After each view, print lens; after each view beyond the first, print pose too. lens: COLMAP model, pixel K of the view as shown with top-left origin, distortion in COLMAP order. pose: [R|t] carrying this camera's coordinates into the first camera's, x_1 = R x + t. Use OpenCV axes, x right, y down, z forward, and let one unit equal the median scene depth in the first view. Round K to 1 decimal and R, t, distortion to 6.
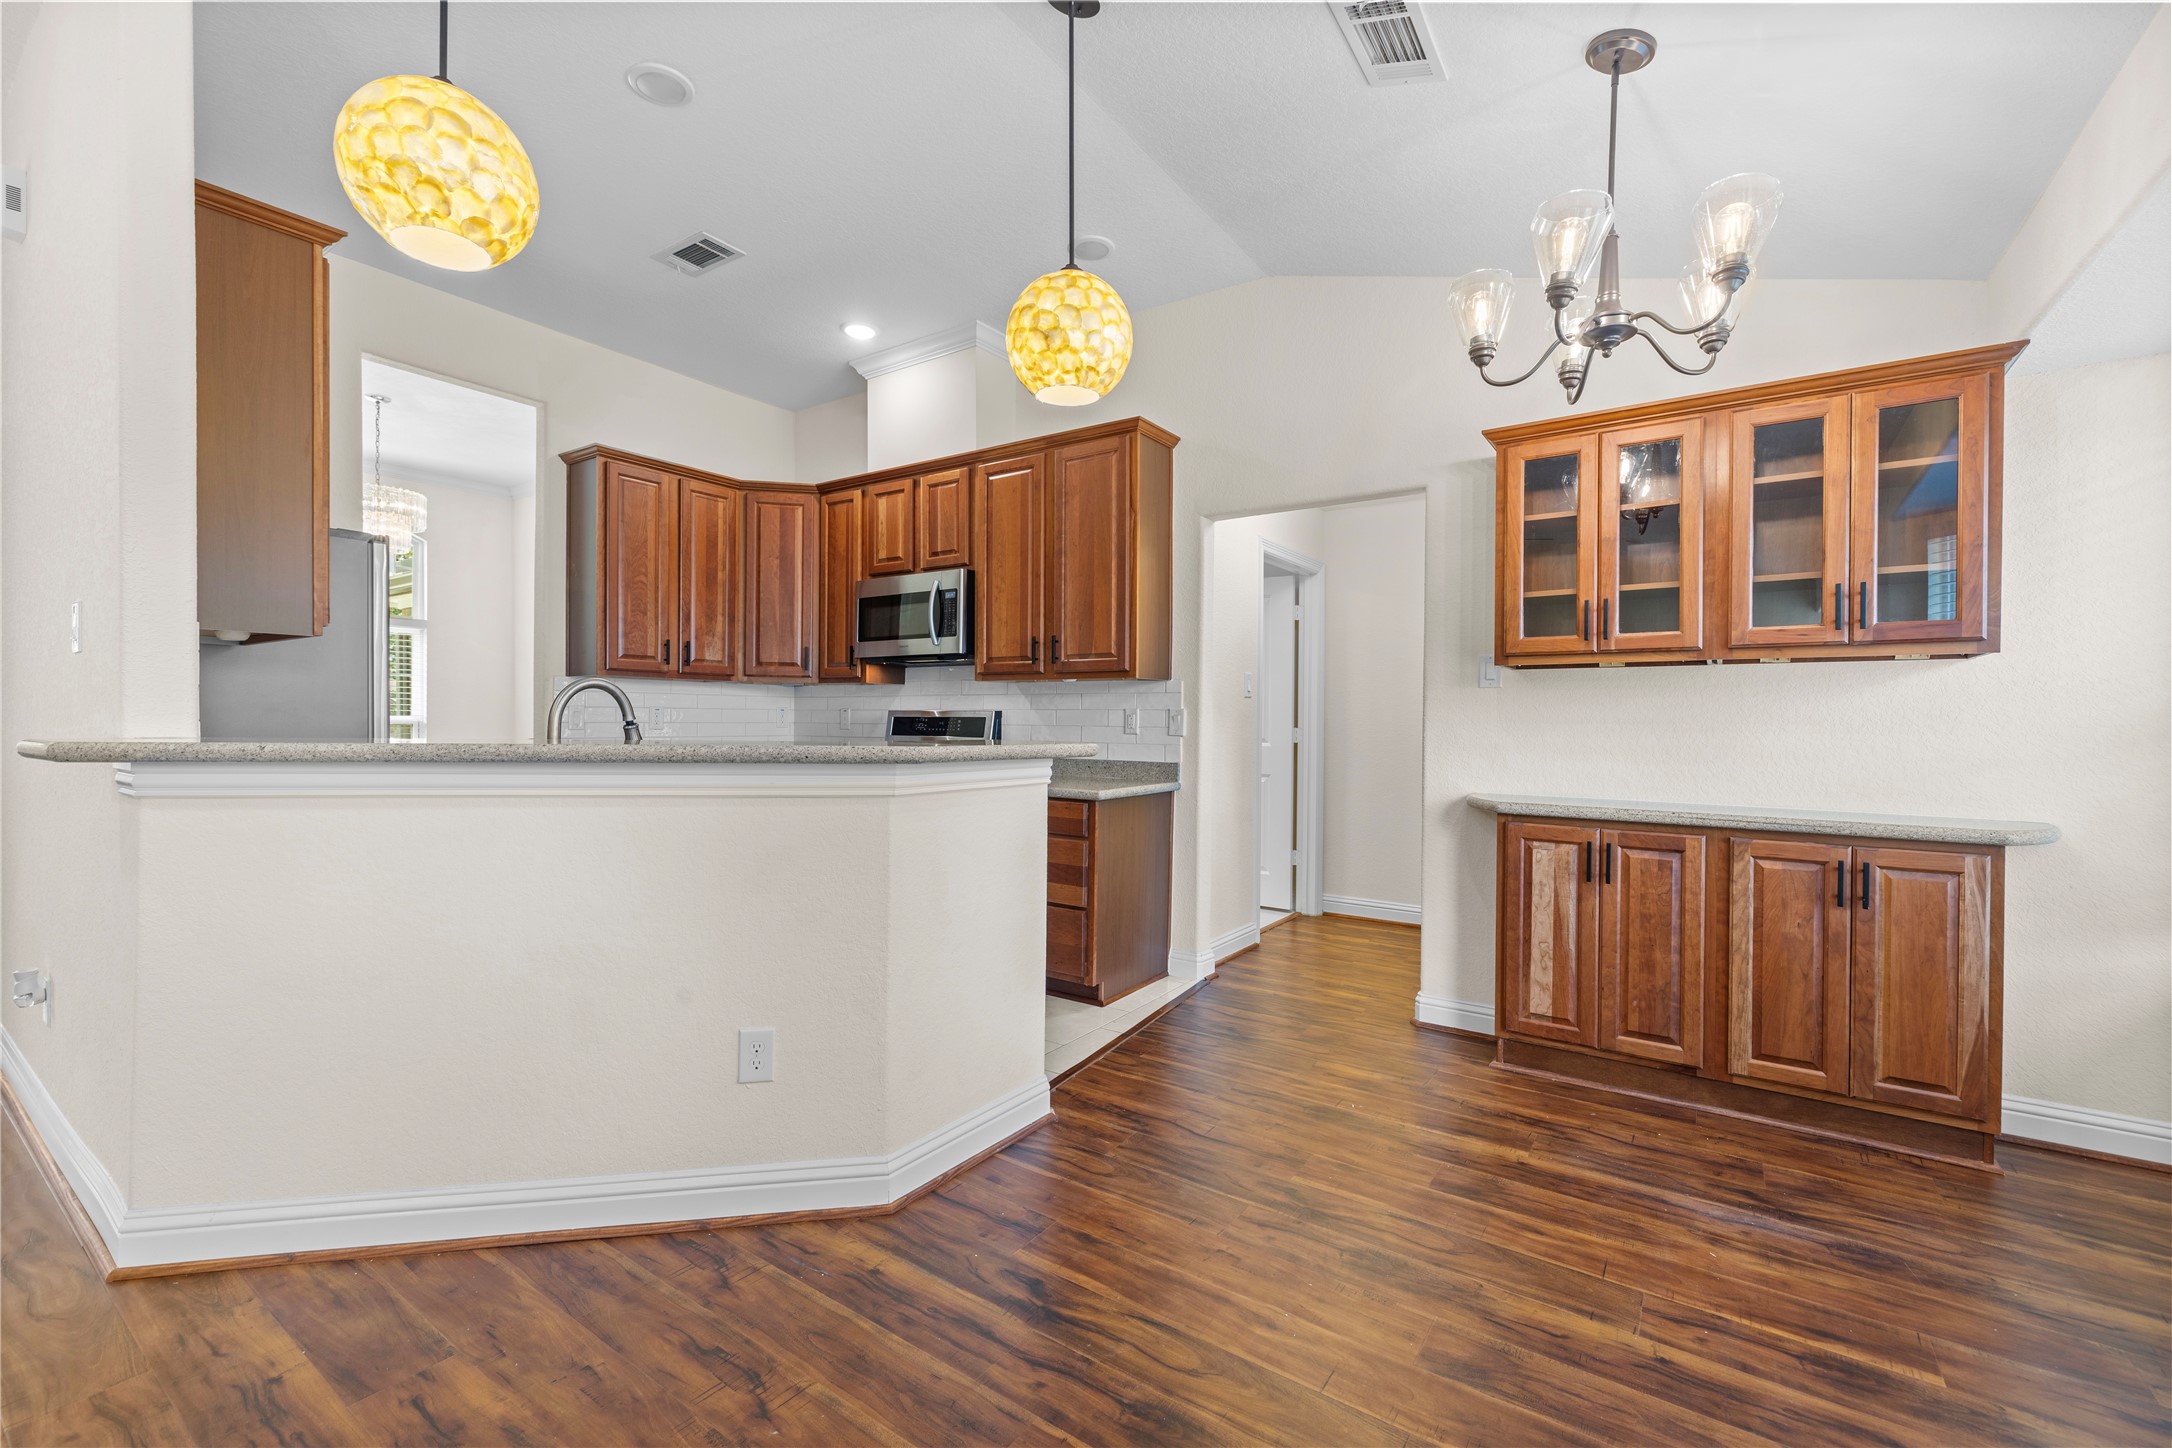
lens RADIAL K [[908.3, 0, 1081.4], [0, 908.3, 717.0], [0, 0, 1]] dist [0.002719, 0.000248]
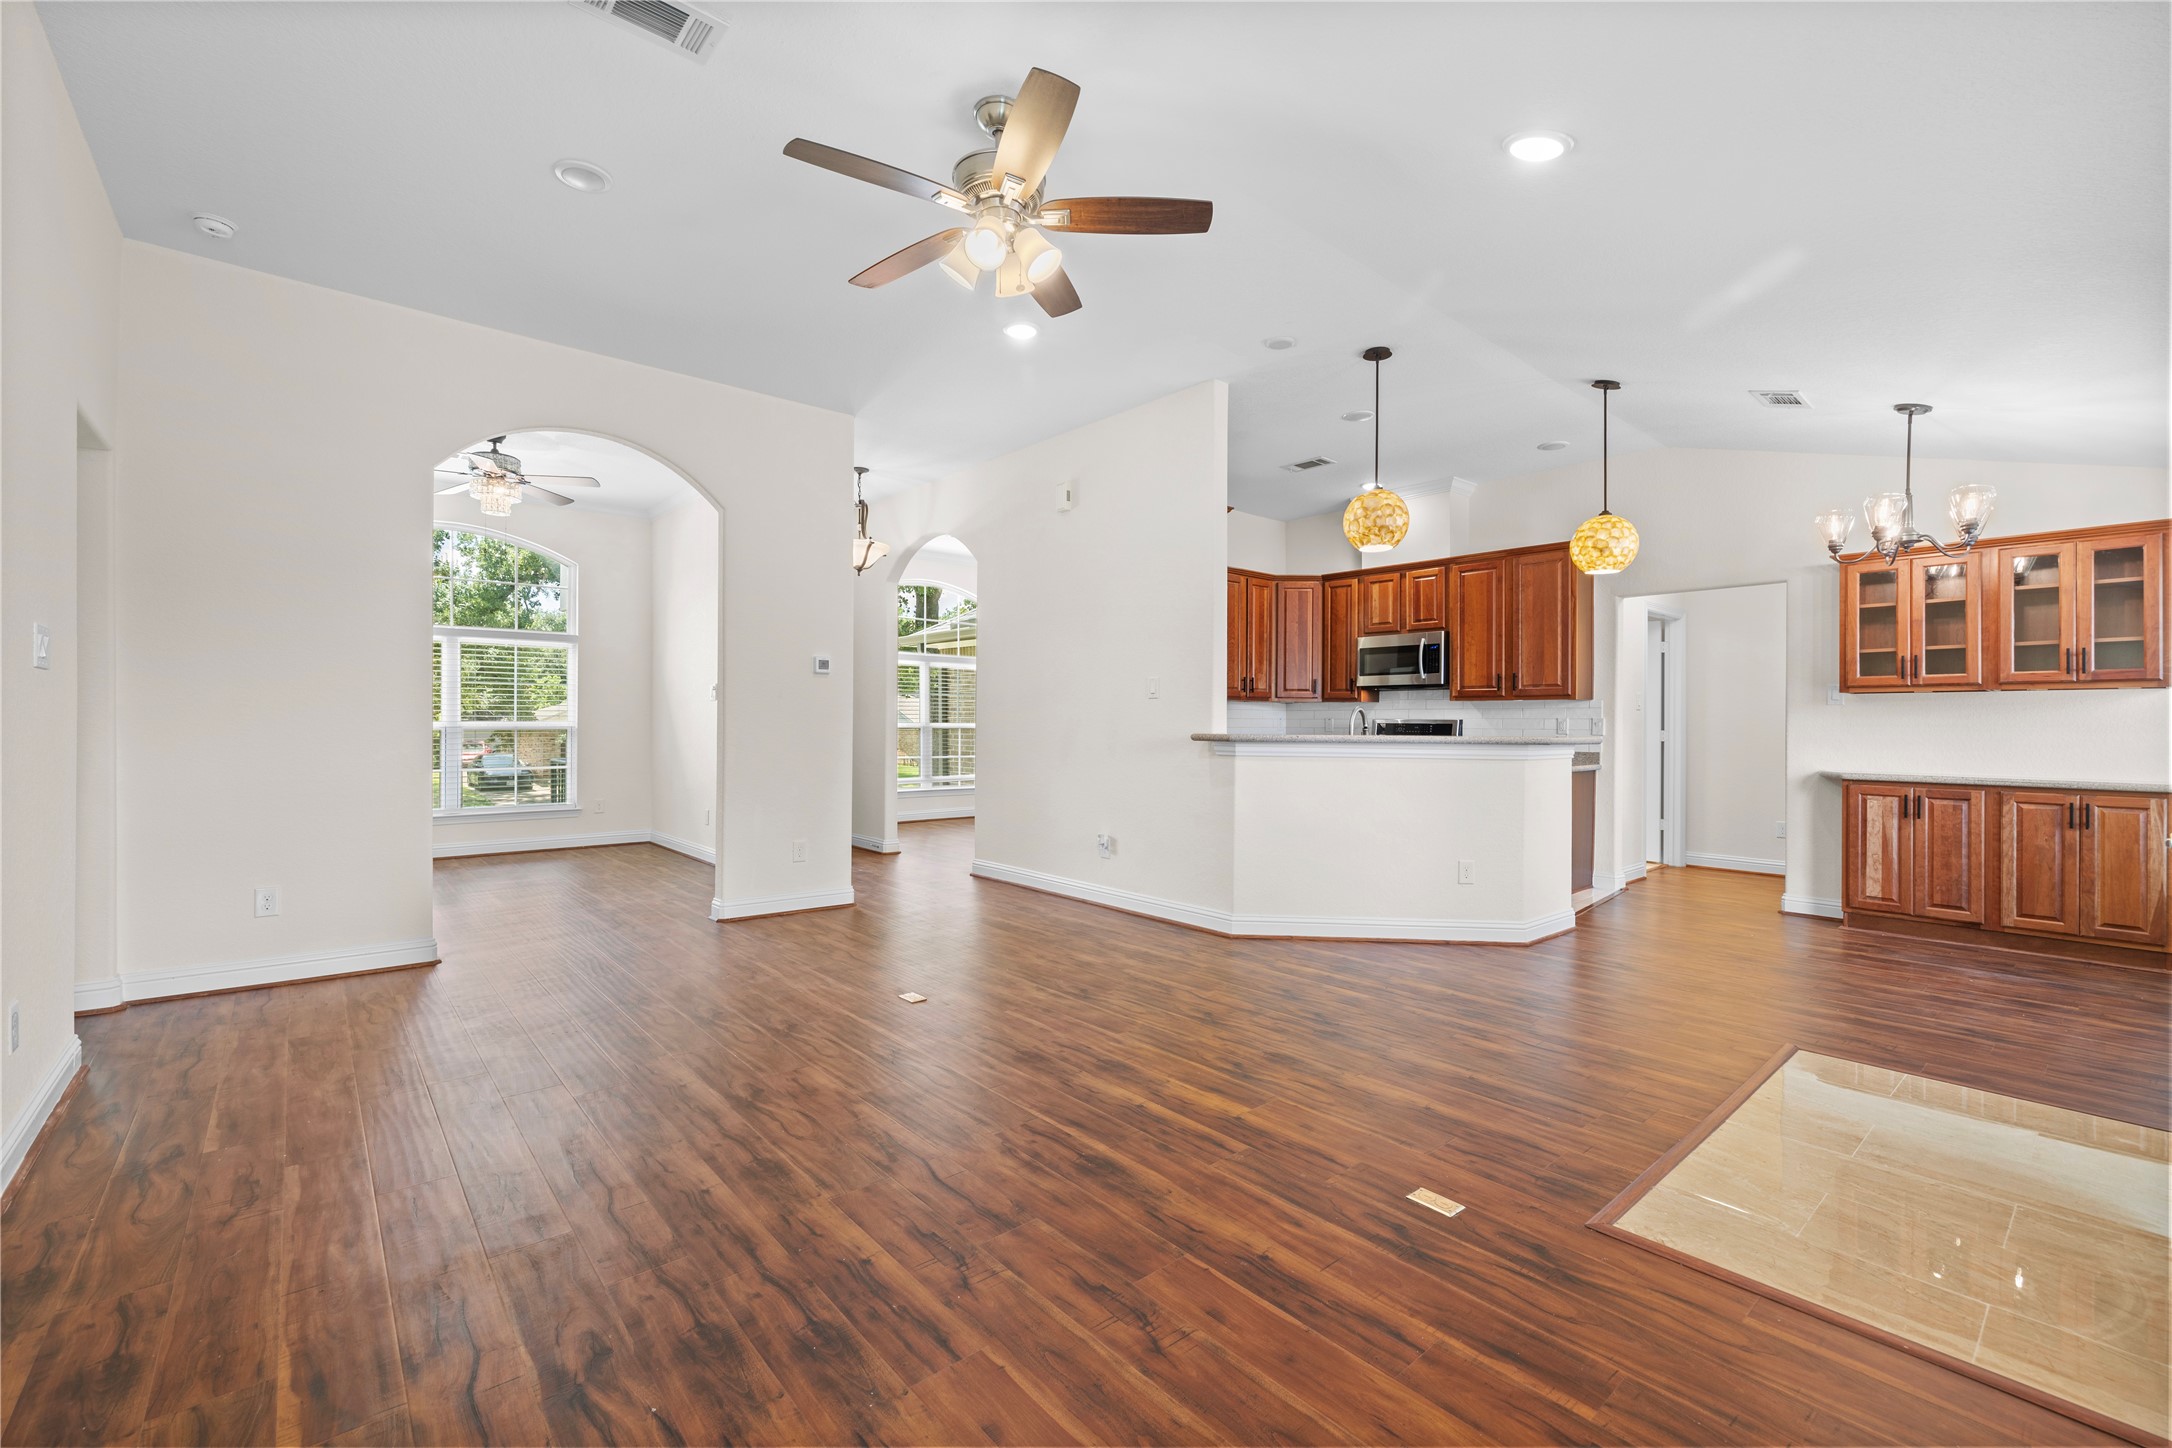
lens RADIAL K [[908.3, 0, 1081.4], [0, 908.3, 717.0], [0, 0, 1]] dist [0.002719, 0.000248]
pose [[0.968689, -0.005805, -0.248210, -0.553924], [0.004654, 0.999976, -0.005224, -0.009664], [0.248234, 0.003905, 0.968692, -1.115594]]
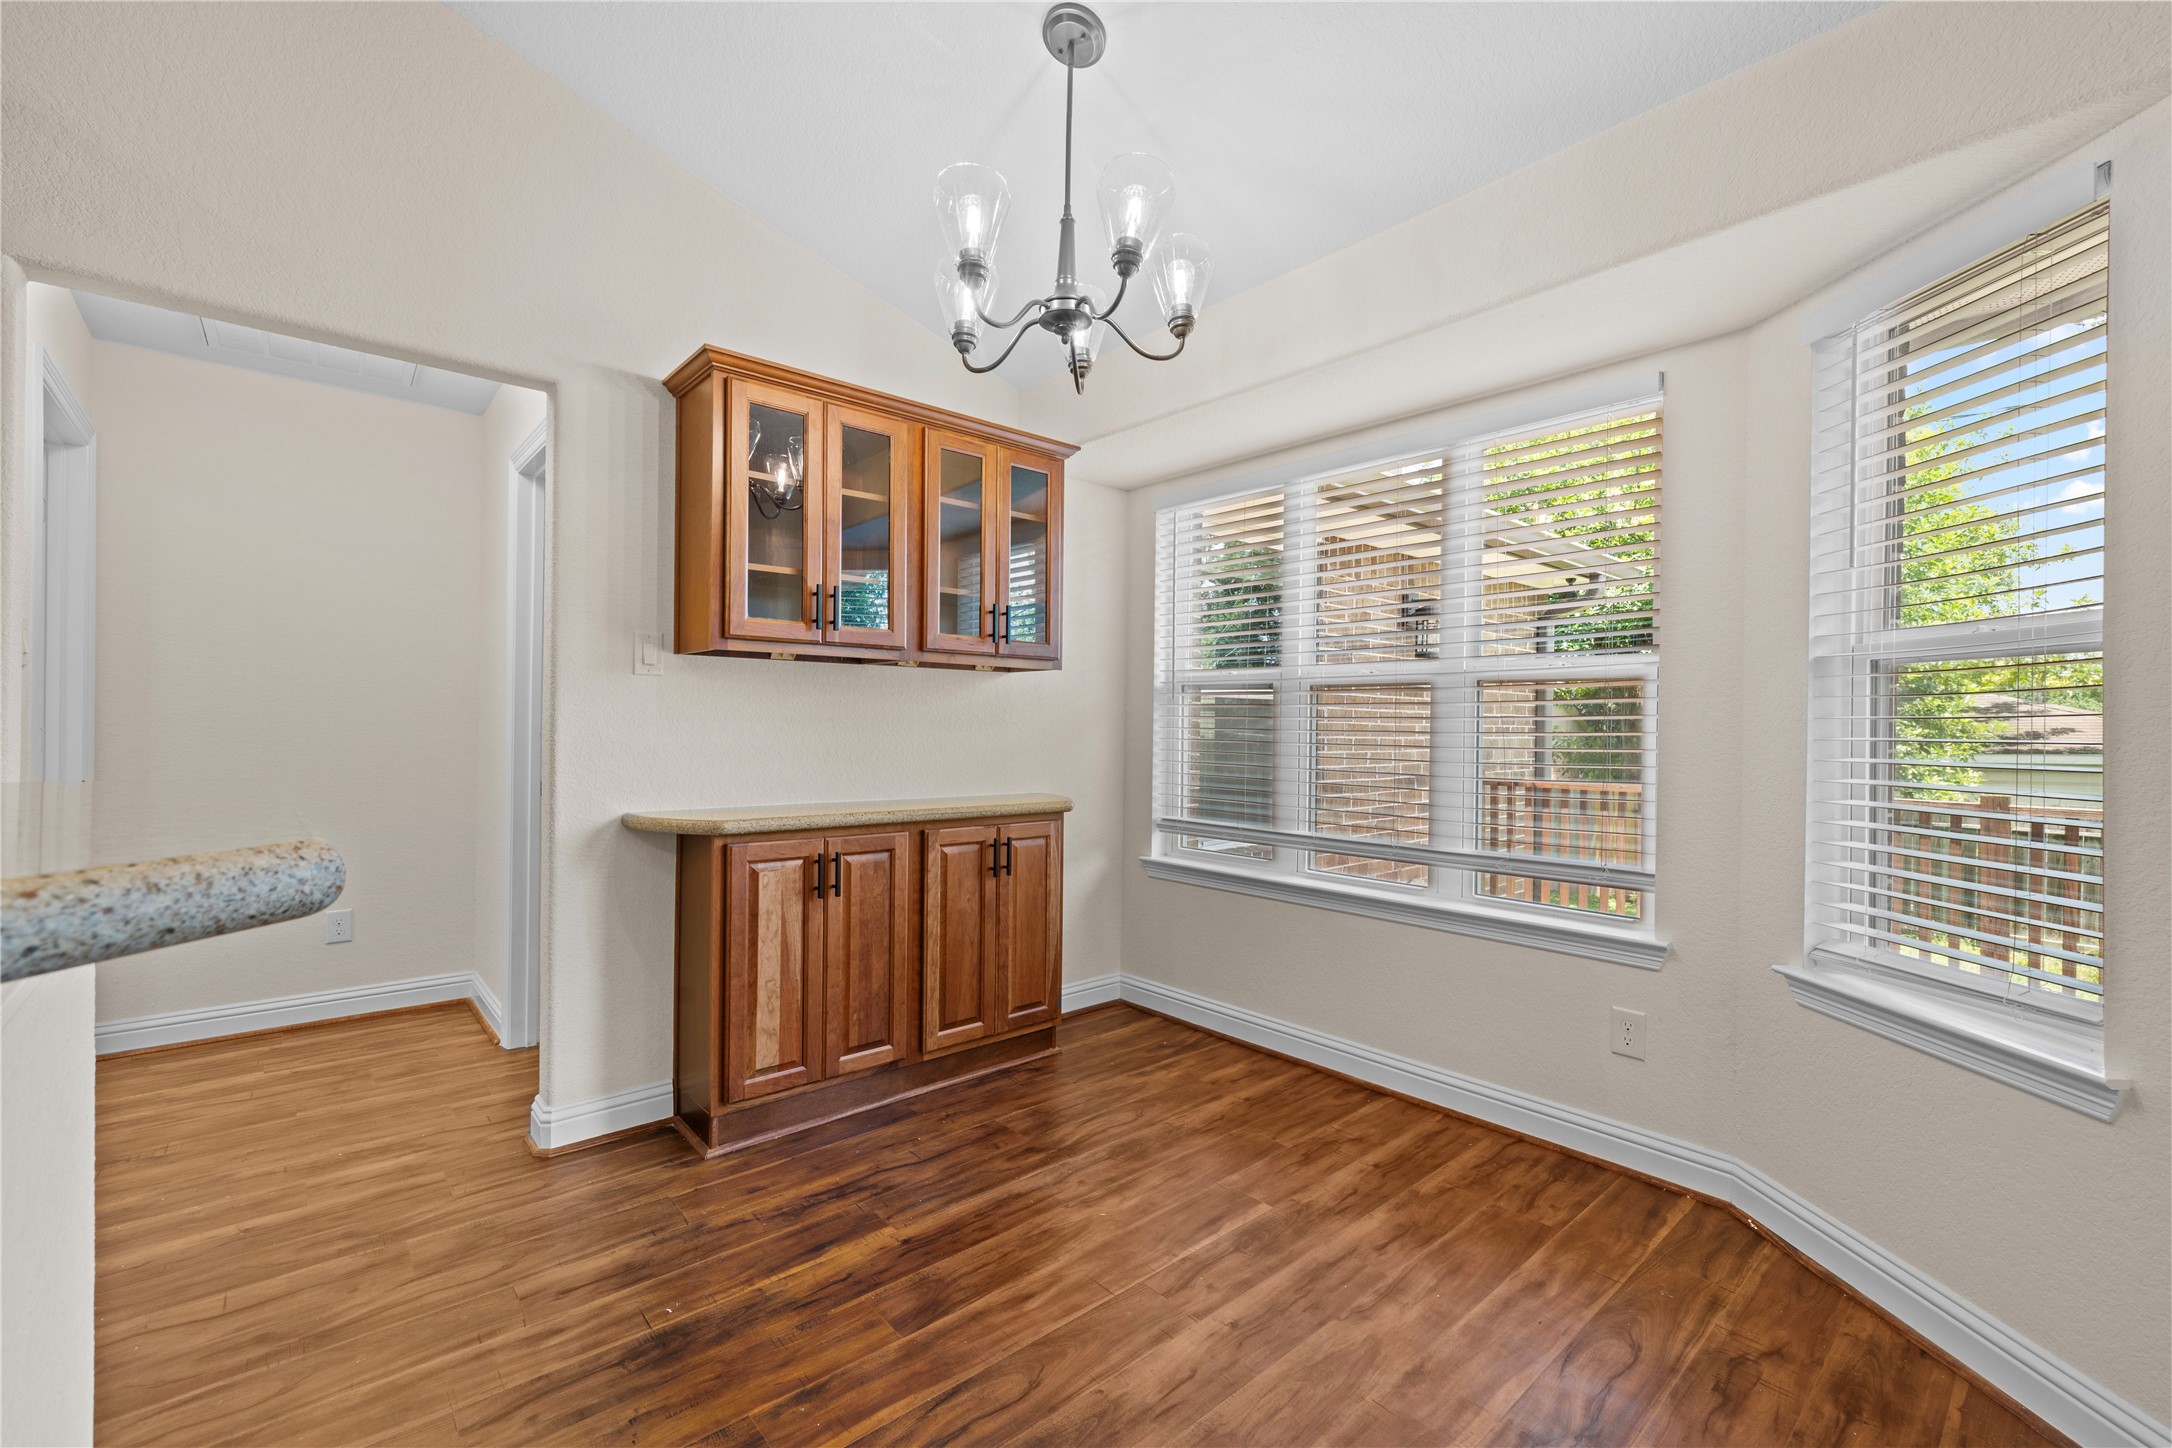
lens RADIAL K [[908.3, 0, 1081.4], [0, 908.3, 717.0], [0, 0, 1]] dist [0.002719, 0.000248]
pose [[0.243319, 0.002372, 0.969943, -0.261686], [-0.008267, 0.999966, -0.000371, 0.000038], [-0.969911, -0.007929, 0.243330, 0.554955]]
